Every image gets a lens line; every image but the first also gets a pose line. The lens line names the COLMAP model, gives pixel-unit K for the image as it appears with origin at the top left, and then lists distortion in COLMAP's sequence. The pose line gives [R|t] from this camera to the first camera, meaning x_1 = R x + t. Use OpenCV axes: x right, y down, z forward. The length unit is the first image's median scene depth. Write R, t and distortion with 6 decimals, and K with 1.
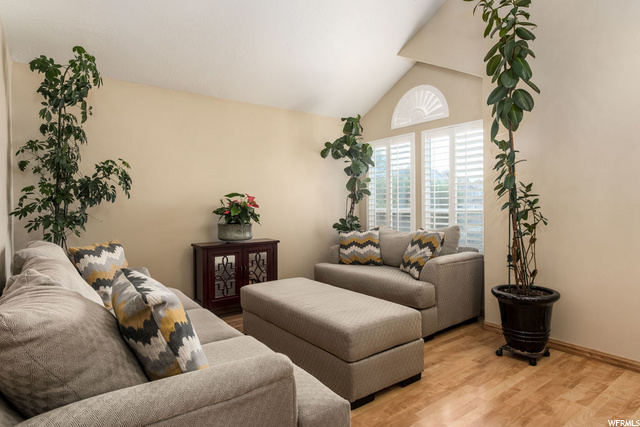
lens RADIAL K [[378.3, 0, 321.6], [0, 378.3, 211.6], [0, 0, 1]] dist [0.000637, -0.000979]
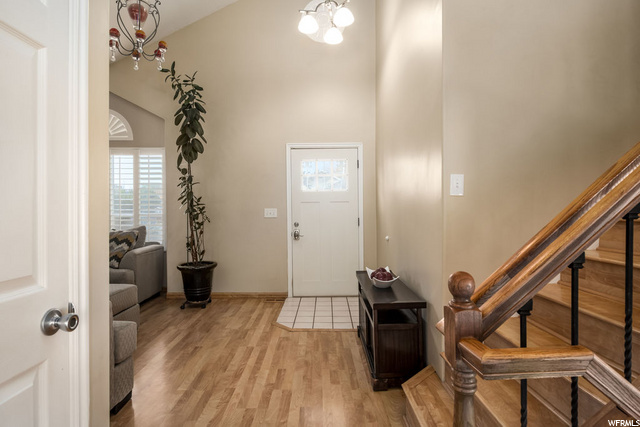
lens RADIAL K [[378.3, 0, 321.6], [0, 378.3, 211.6], [0, 0, 1]] dist [0.000637, -0.000979]
pose [[0.611921, 0.001420, 0.790917, -0.403782], [0.010508, 0.999896, -0.009925, 0.009439], [-0.790849, 0.014384, 0.611843, -0.390430]]
